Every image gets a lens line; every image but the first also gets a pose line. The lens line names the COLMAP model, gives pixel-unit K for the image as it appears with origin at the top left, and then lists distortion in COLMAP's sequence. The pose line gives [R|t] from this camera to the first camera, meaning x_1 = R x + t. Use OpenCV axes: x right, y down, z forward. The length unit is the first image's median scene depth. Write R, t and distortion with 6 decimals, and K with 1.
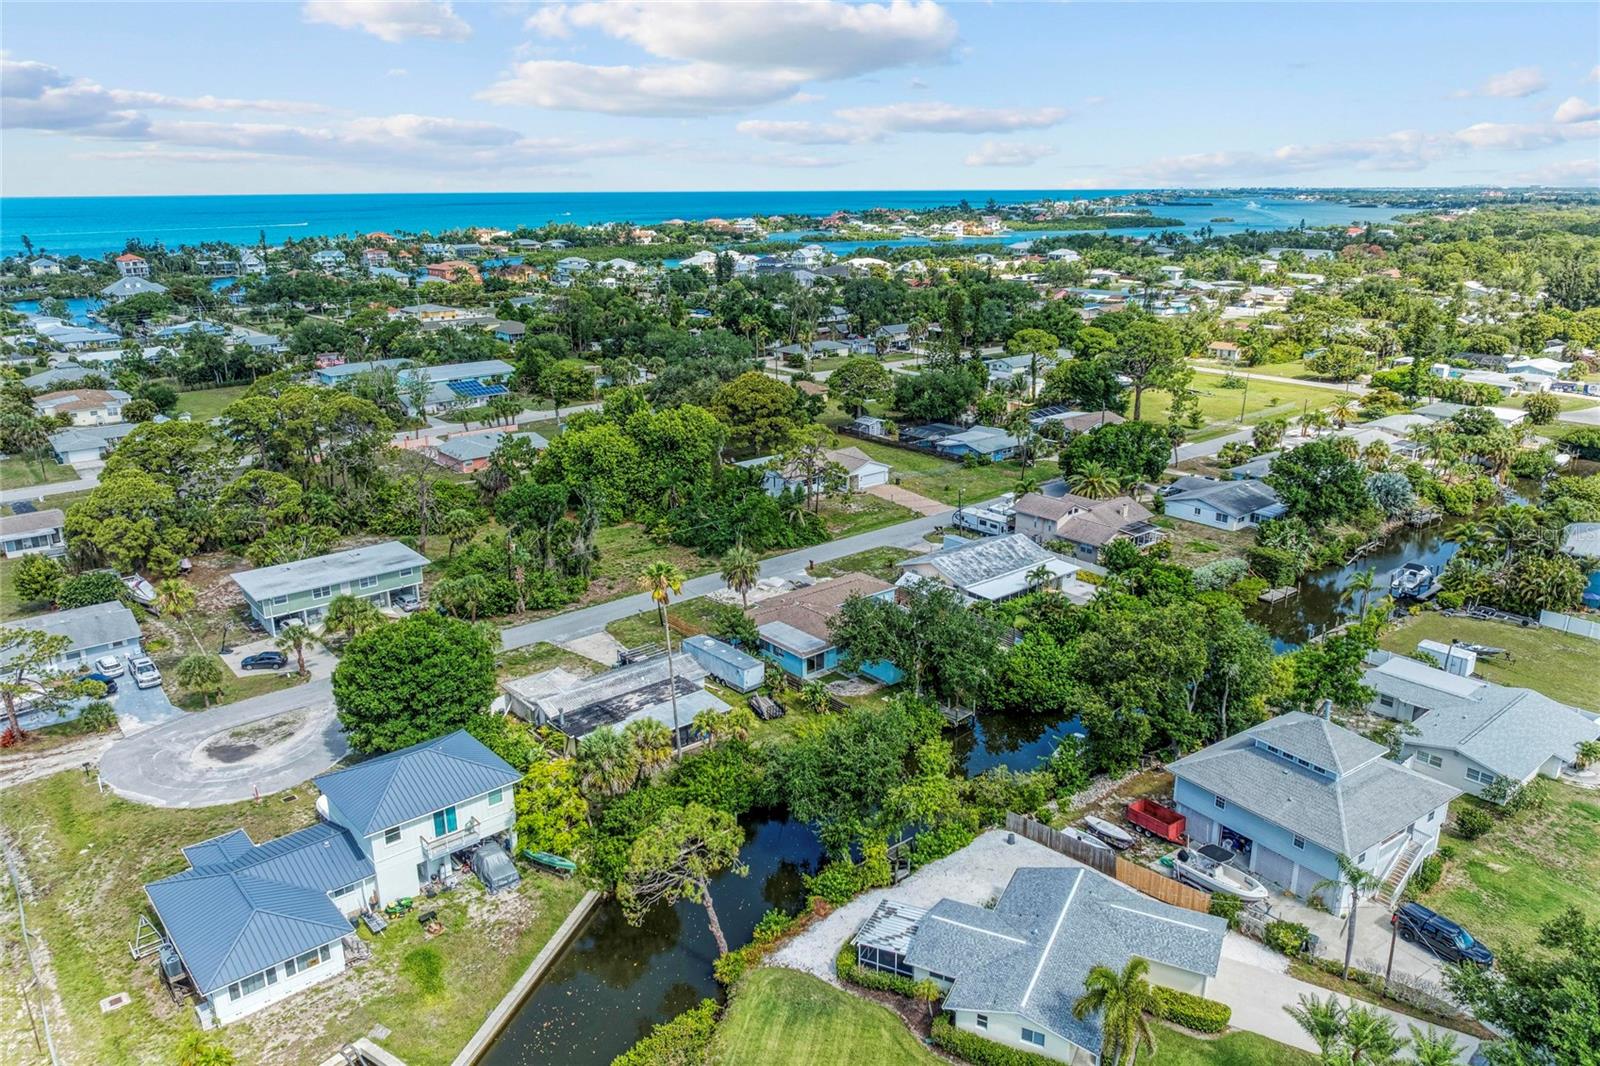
lens RADIAL K [[1113.8, 0, 806.8], [0, 1113.8, 534.8], [0, 0, 1]] dist [-0.007141, -0.019759]
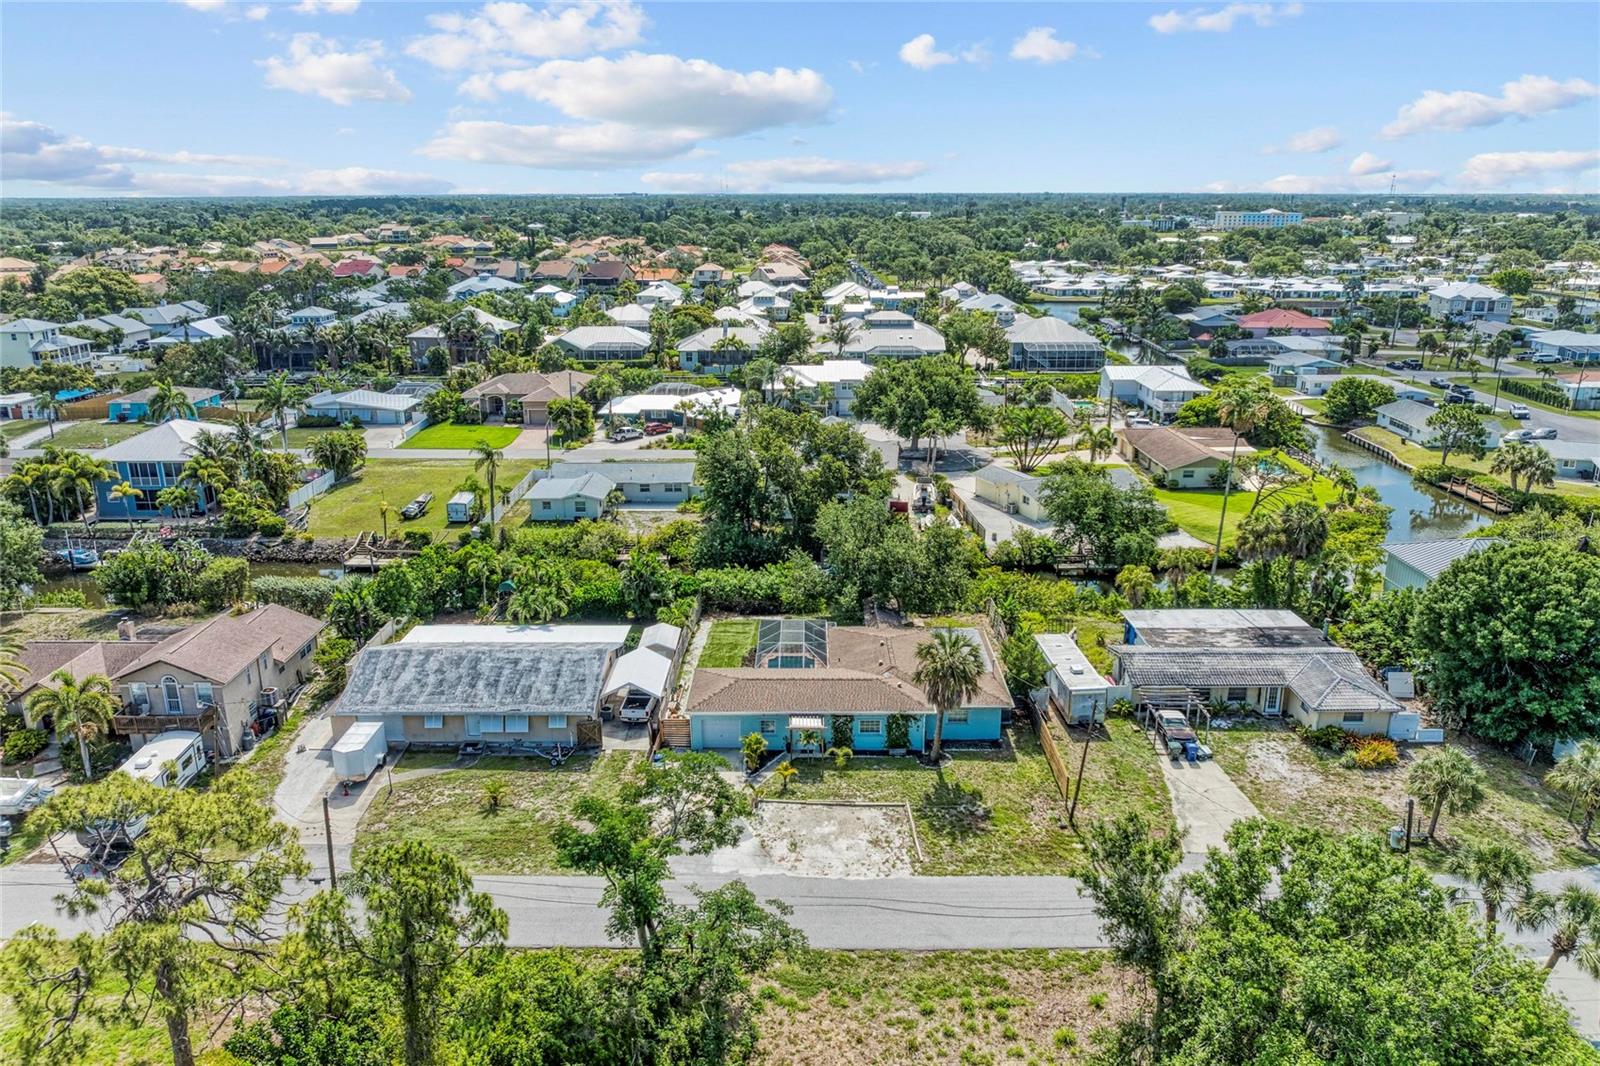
lens RADIAL K [[1113.8, 0, 806.8], [0, 1113.8, 534.8], [0, 0, 1]] dist [-0.007141, -0.019759]
pose [[-0.752257, -0.185099, 0.632335, -0.525731], [0.199537, 0.850655, 0.486386, -0.459246], [-0.627928, 0.492062, -0.602977, 2.021952]]
